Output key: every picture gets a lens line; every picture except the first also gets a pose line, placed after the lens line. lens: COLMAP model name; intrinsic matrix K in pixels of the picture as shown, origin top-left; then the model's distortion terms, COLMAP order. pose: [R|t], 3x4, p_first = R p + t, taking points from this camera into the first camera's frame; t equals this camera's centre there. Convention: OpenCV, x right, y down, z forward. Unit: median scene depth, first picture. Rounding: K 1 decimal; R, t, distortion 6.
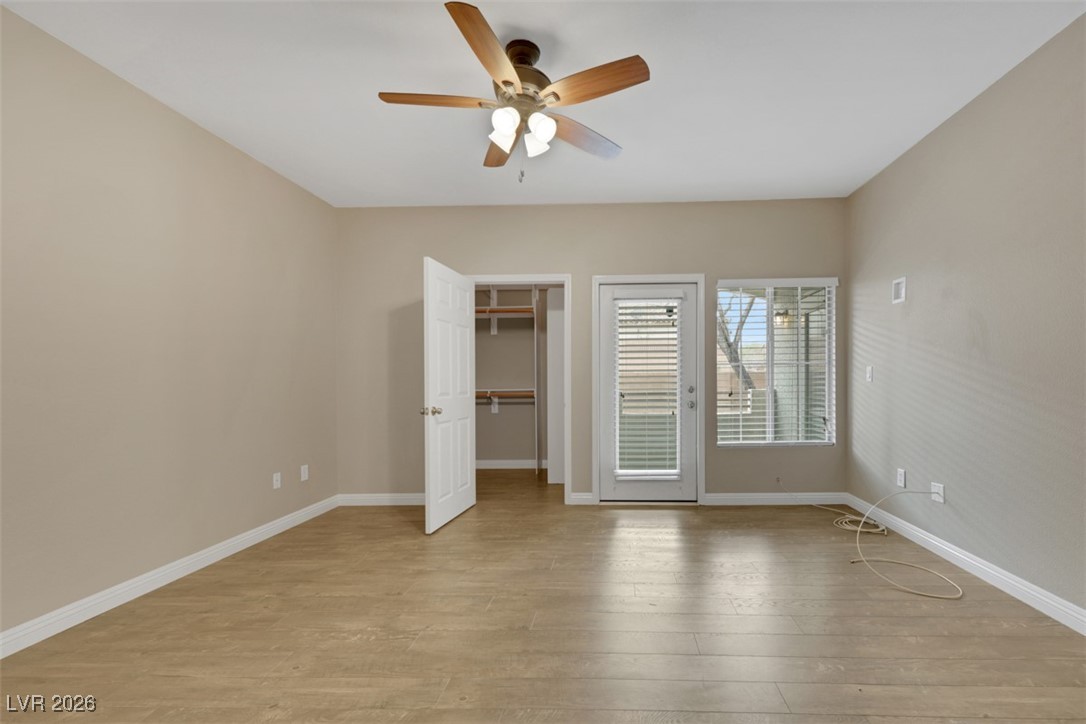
lens RADIAL K [[599.6, 0, 543.6], [0, 599.6, 390.7], [0, 0, 1]] dist [-0.000284, 0.000028]
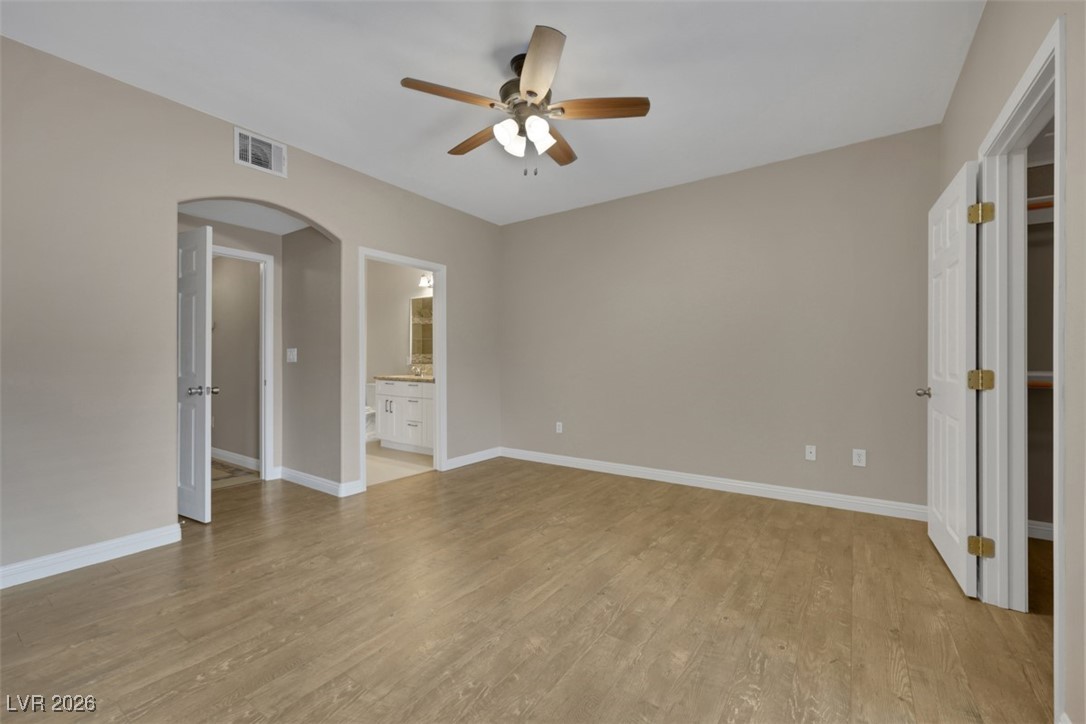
lens RADIAL K [[442.8, 0, 545.5], [0, 442.8, 357.5], [0, 0, 1]] dist [-0.000983, 0.000073]
pose [[-0.537233, 0.002919, -0.843429, 0.547016], [-0.005065, 0.999965, 0.006687, -0.021175], [0.843418, 0.007865, -0.537200, 1.262430]]
